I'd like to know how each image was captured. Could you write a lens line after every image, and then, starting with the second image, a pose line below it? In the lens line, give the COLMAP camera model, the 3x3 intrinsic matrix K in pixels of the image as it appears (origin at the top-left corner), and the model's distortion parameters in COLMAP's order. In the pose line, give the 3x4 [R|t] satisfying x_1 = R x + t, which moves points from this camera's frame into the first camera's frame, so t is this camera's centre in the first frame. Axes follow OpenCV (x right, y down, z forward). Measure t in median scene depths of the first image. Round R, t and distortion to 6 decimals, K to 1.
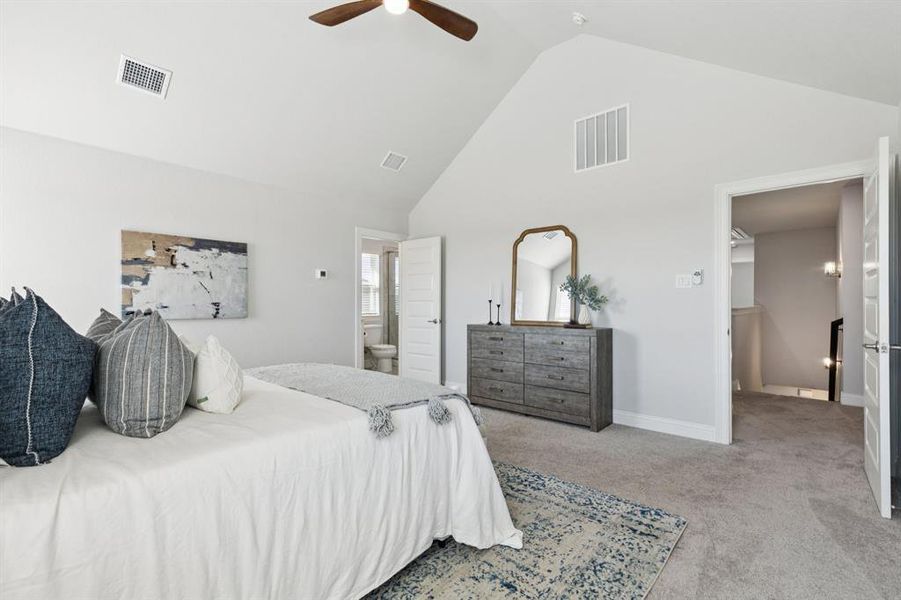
lens RADIAL K [[403.4, 0, 455.4], [0, 403.4, 300.7], [0, 0, 1]] dist [0.001920, 0.000273]
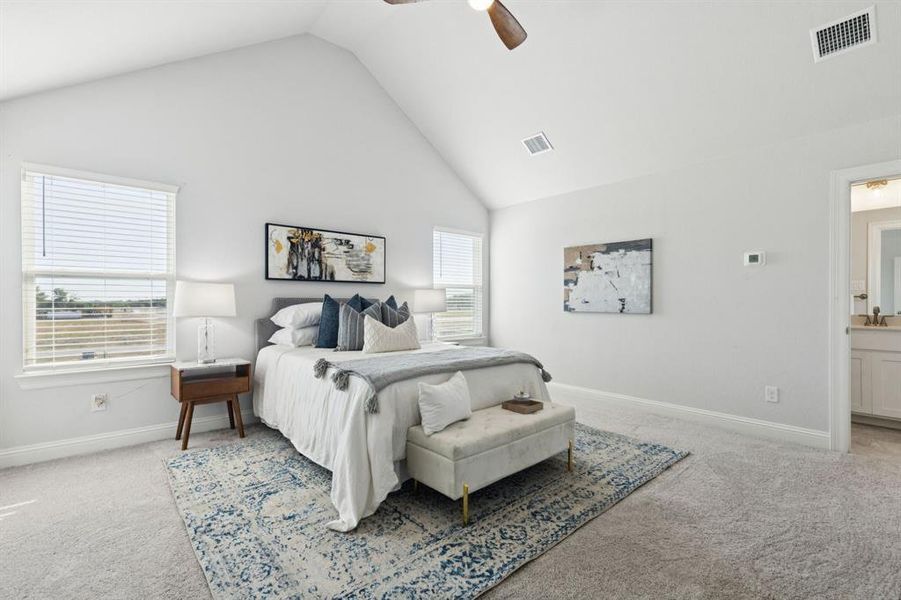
lens RADIAL K [[403.4, 0, 455.6], [0, 403.4, 299.9], [0, 0, 1]] dist [0.001920, 0.000273]
pose [[-0.112232, 0.003501, -0.993676, 0.611373], [0.007086, 0.999971, 0.002723, 0.002187], [0.993657, -0.006735, -0.112254, 0.750835]]
